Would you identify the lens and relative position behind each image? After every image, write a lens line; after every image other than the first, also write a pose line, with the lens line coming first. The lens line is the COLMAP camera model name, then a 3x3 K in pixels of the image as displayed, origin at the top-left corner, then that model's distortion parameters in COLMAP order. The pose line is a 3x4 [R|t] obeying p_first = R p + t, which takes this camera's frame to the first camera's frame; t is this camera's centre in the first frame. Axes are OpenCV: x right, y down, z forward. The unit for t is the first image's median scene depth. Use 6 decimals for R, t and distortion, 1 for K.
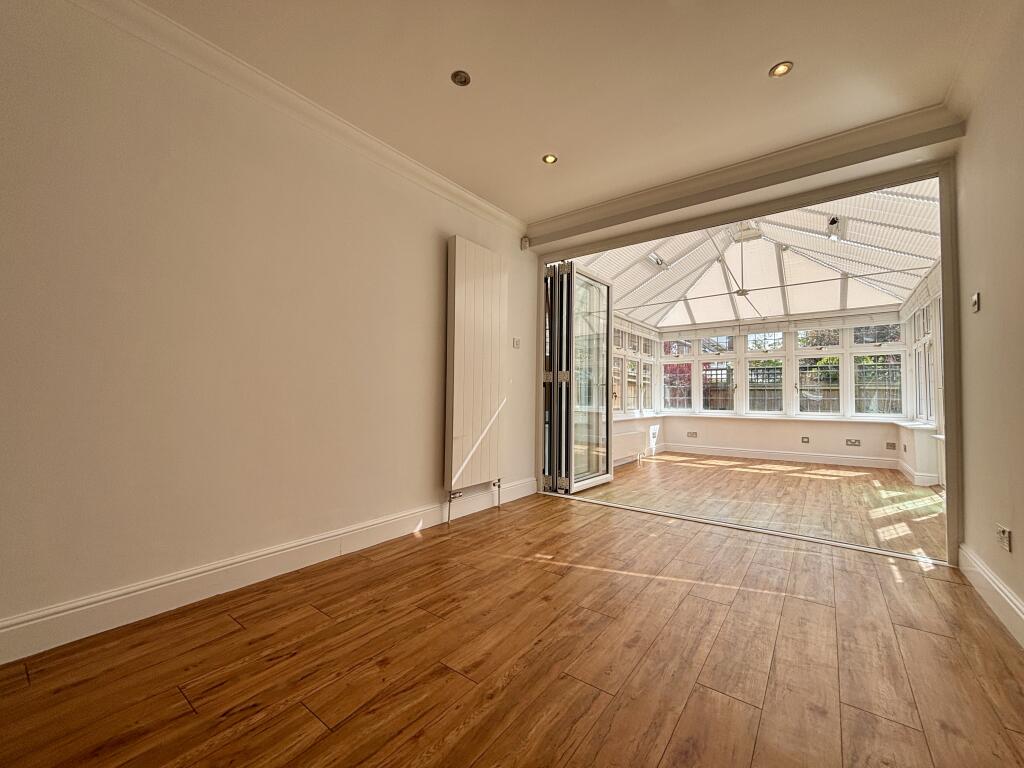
lens RADIAL K [[413.8, 0, 508.4], [0, 413.8, 380.3], [0, 0, 1]] dist [0.004780, 0.000867]
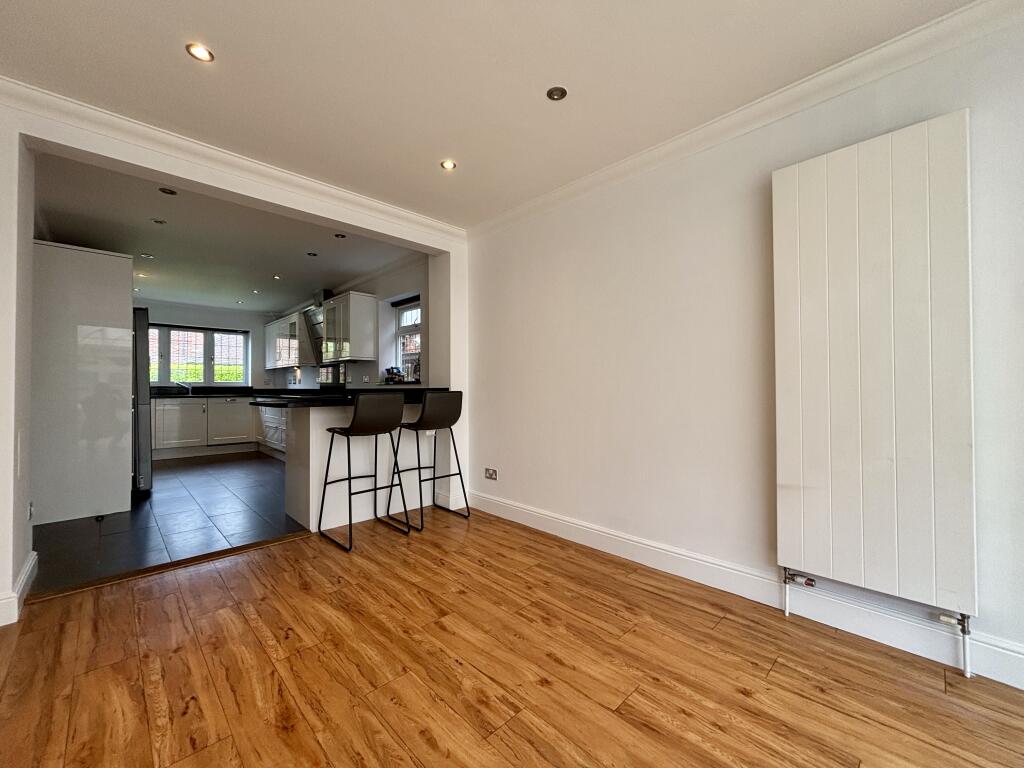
lens RADIAL K [[413.8, 0, 507.6], [0, 413.8, 387.1], [0, 0, 1]] dist [0.004780, 0.000867]
pose [[-0.141629, -0.010205, -0.989867, 0.888493], [0.039386, 0.999097, -0.015936, -0.030696], [0.989136, -0.041244, -0.141099, 1.054765]]
